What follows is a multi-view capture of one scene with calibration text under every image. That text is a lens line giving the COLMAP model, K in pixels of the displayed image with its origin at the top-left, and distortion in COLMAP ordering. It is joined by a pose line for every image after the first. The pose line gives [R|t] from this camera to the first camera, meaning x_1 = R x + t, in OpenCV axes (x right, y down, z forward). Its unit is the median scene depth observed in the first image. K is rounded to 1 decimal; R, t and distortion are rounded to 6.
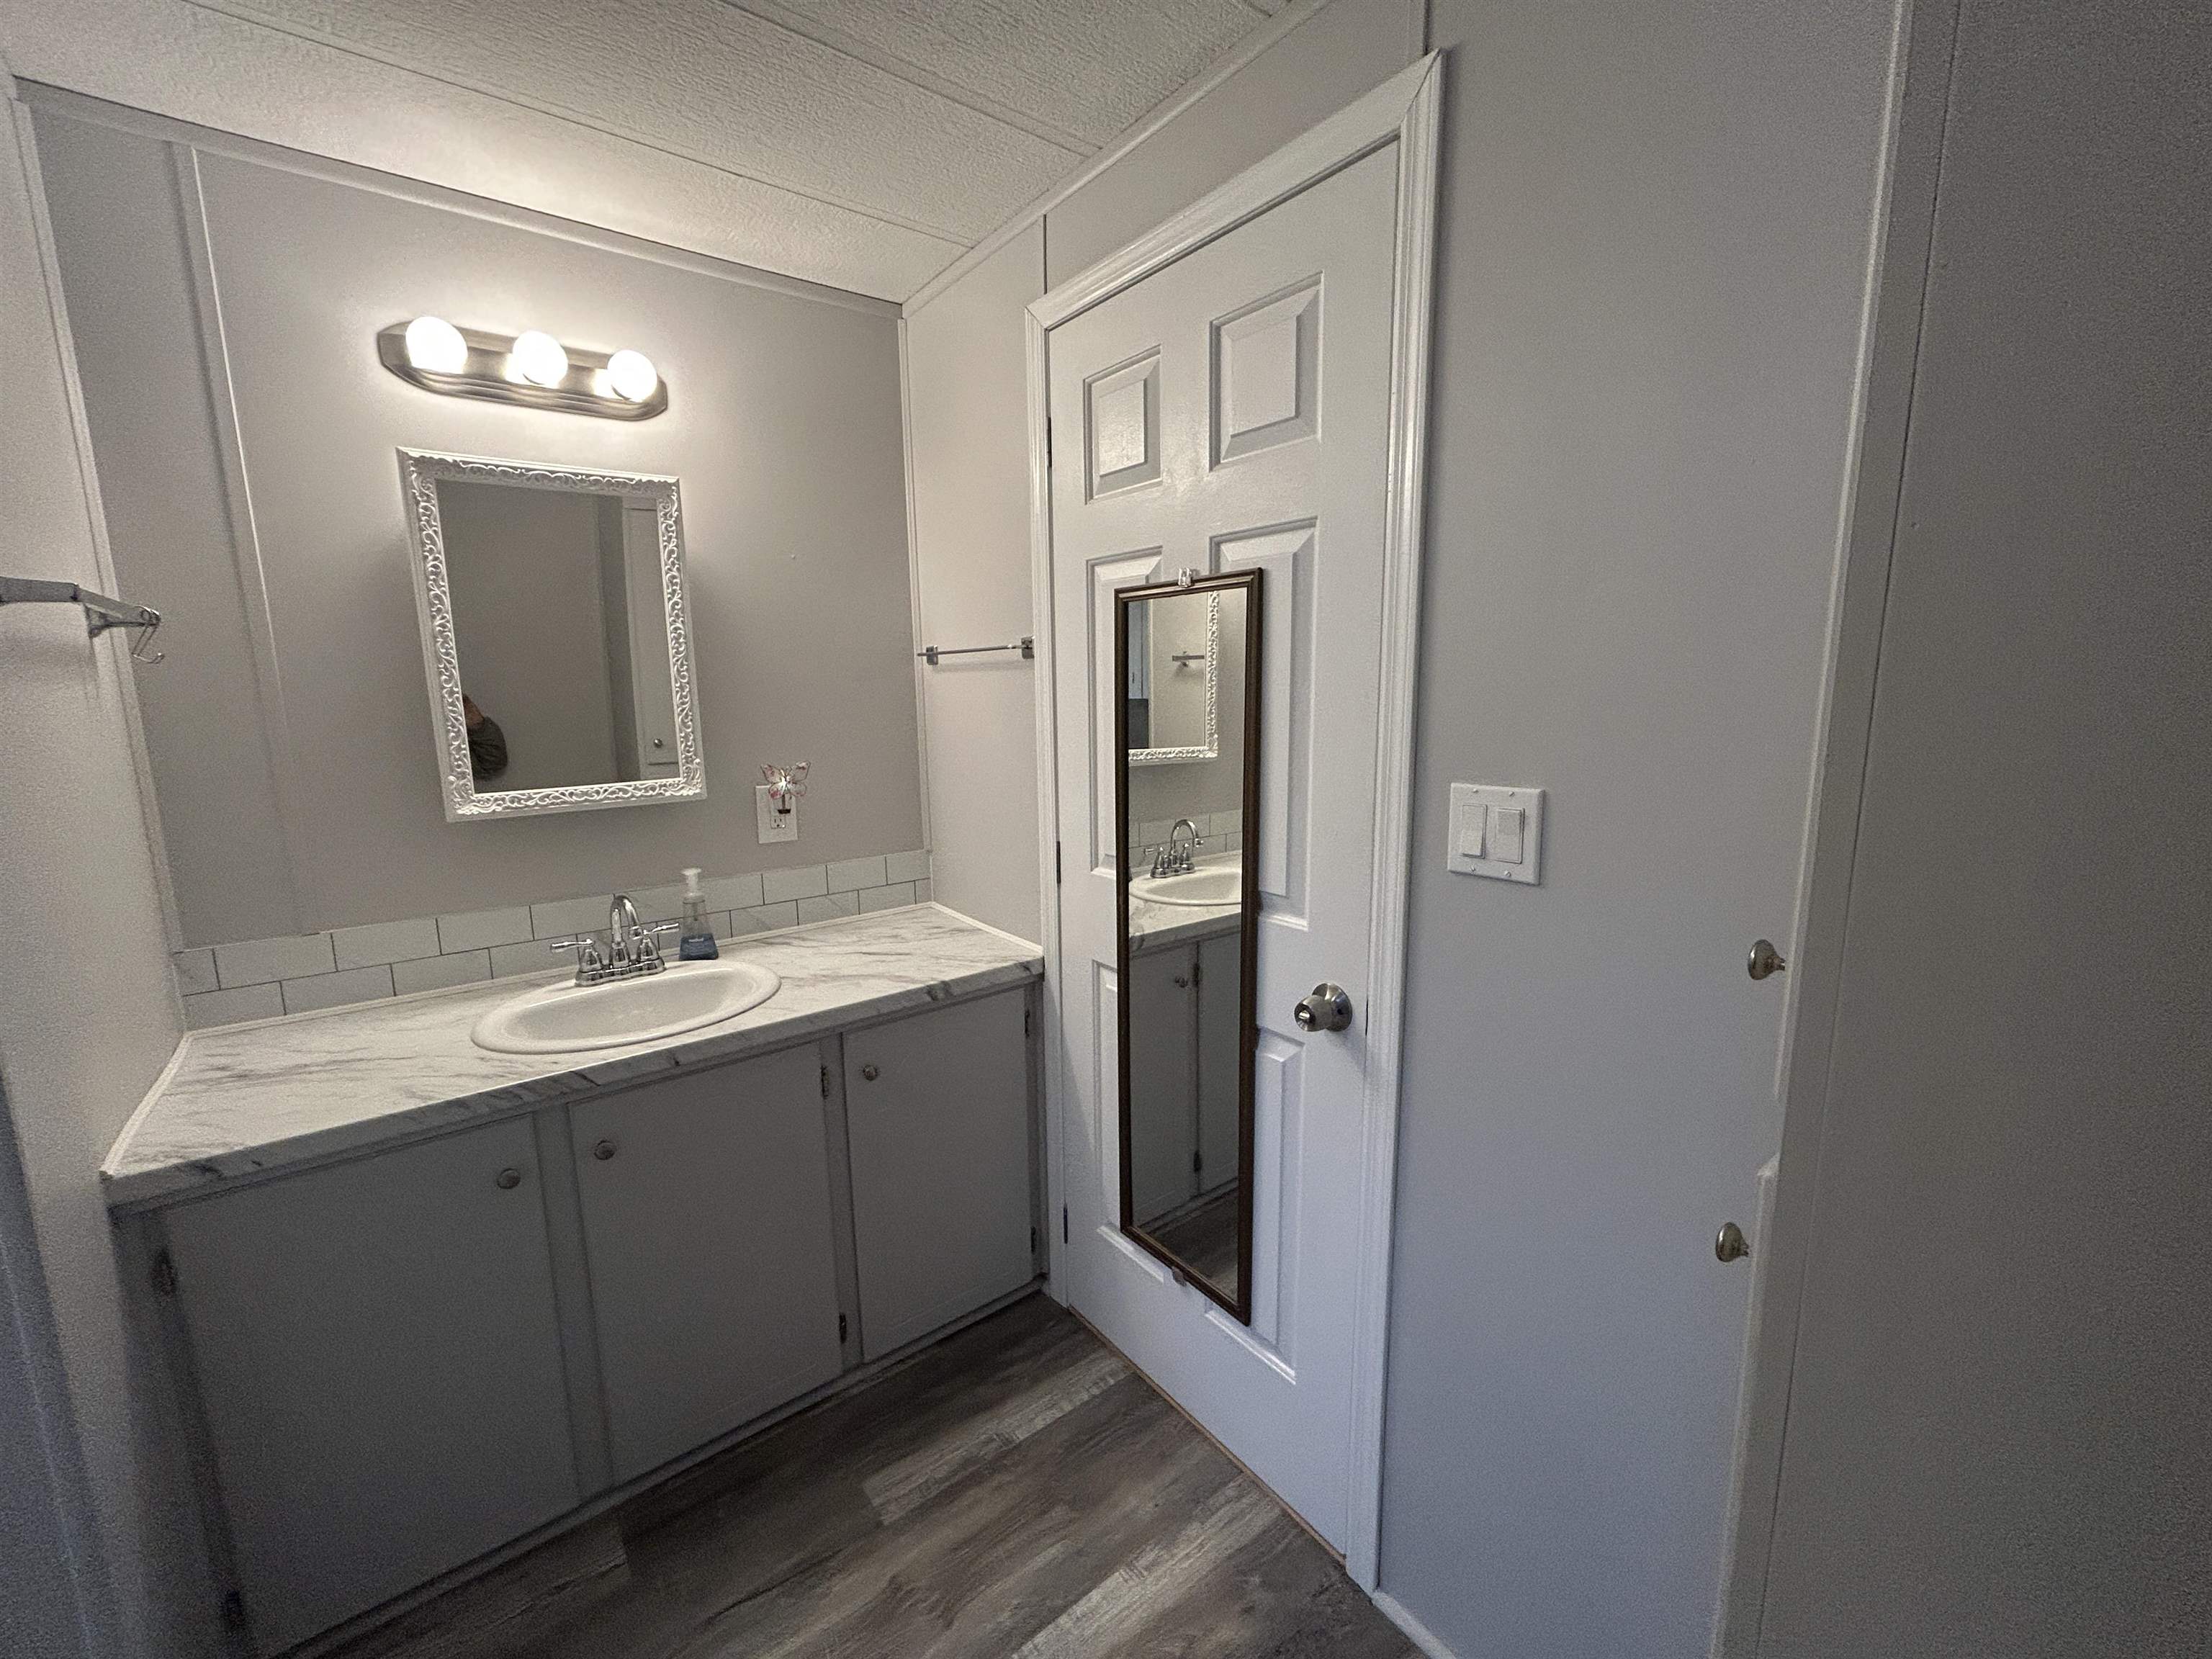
lens RADIAL K [[895.3, 0, 1099.2], [0, 895.3, 826.5], [0, 0, 1]] dist [0.000954, 0.001055]
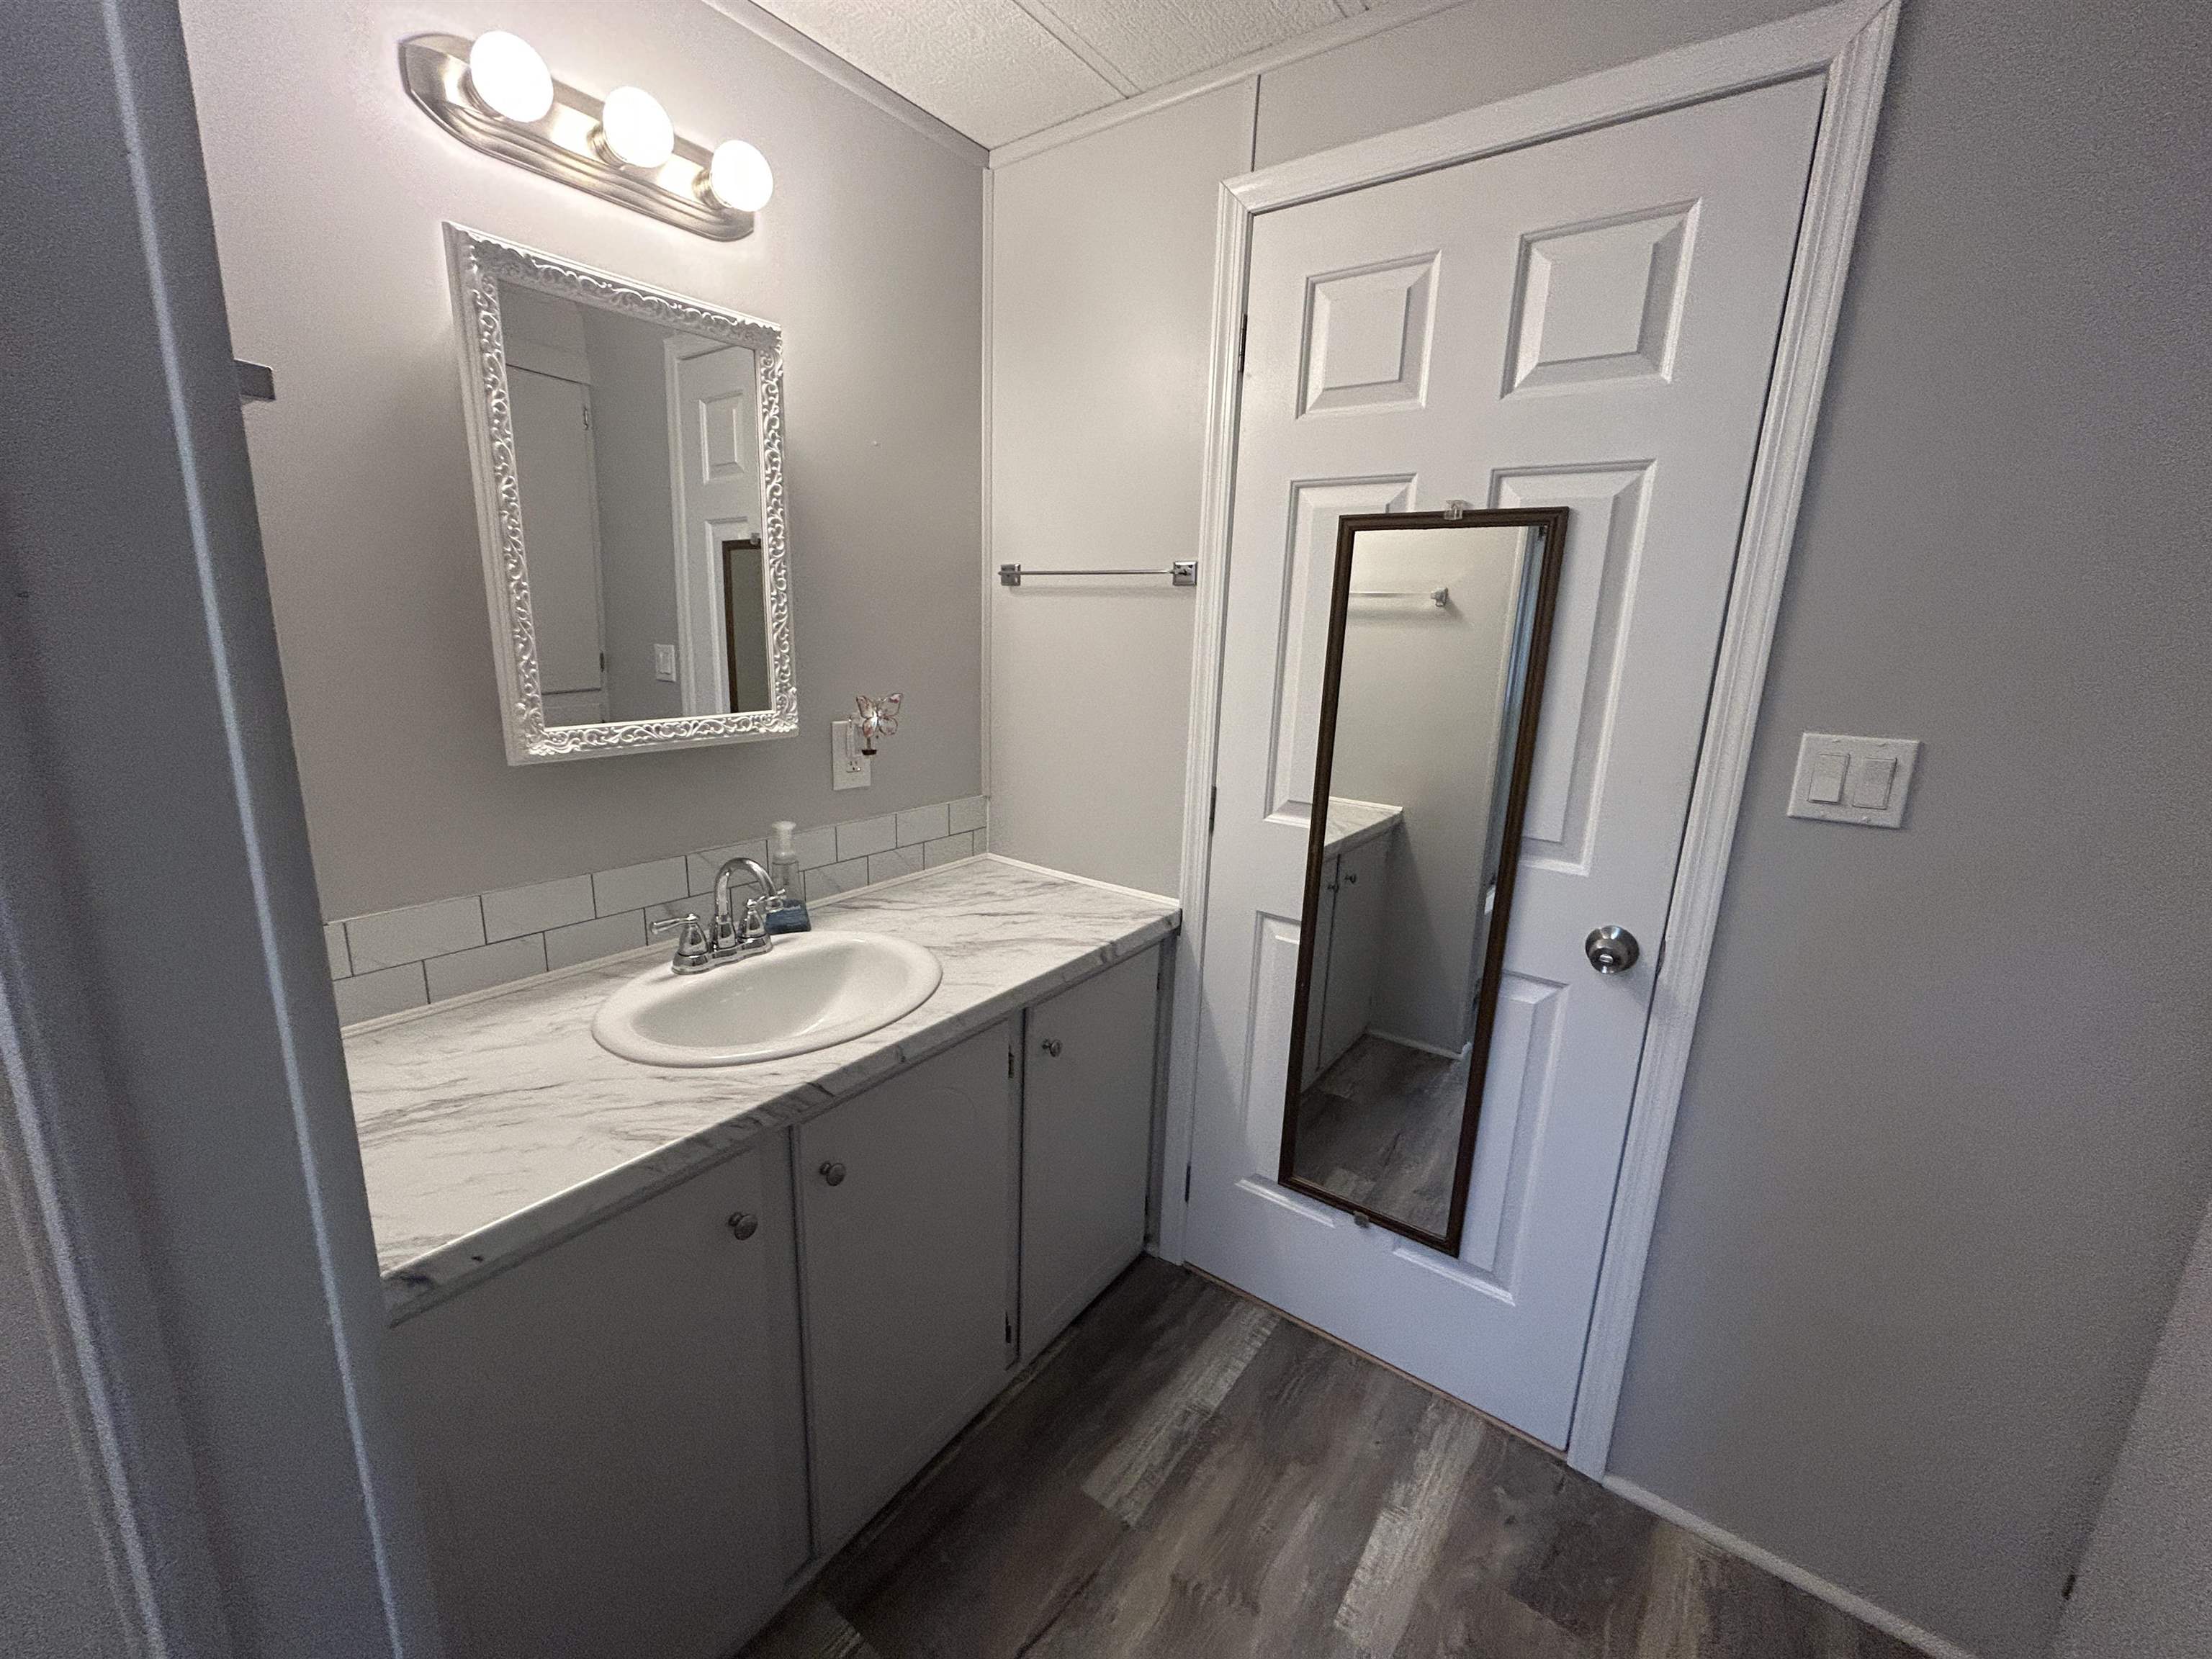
lens RADIAL K [[895.3, 0, 1099.2], [0, 895.3, 826.5], [0, 0, 1]] dist [0.000954, 0.001055]
pose [[0.957810, -0.017787, 0.286851, -0.461966], [-0.002018, 0.997642, 0.068600, -0.006367], [-0.287395, -0.066285, 0.955516, 0.149896]]
